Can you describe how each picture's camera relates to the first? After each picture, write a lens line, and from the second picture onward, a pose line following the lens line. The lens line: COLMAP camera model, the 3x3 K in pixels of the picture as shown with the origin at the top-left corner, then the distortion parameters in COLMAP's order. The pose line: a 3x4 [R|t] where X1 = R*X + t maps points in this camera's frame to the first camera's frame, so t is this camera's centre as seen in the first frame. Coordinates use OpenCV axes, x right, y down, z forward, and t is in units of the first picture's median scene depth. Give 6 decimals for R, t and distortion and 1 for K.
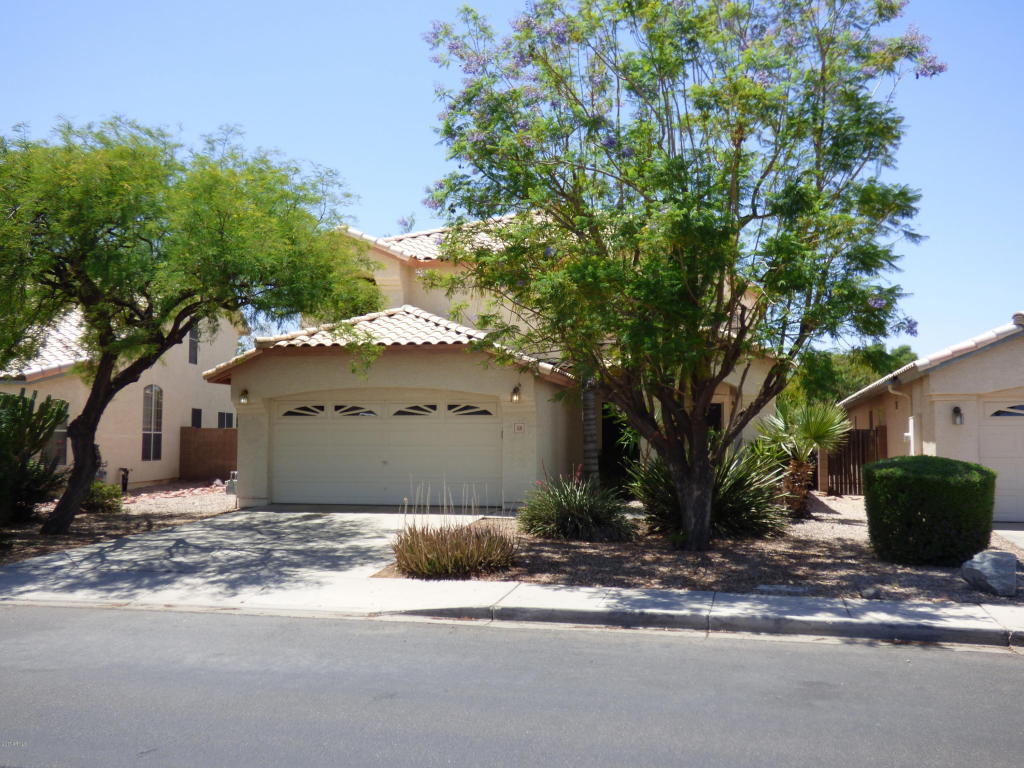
lens RADIAL K [[938.6, 0, 512.0], [0, 938.6, 384.0], [0, 0, 1]] dist [0.001750, -0.000653]
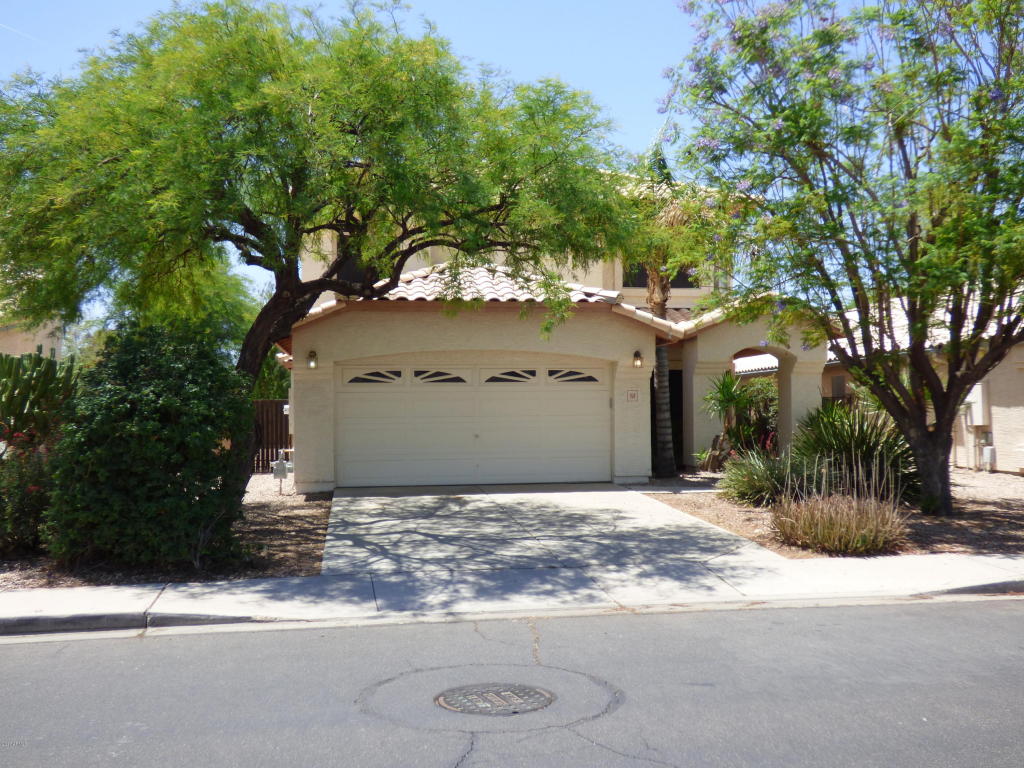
lens RADIAL K [[1013.9, 0, 512.0], [0, 1013.9, 384.0], [0, 0, 1]] dist [0.001077, 0.001665]
pose [[0.935237, -0.000789, 0.354022, -0.441520], [-0.010844, 0.999465, 0.030873, 0.005817], [-0.353857, -0.032712, 0.934727, 0.111156]]
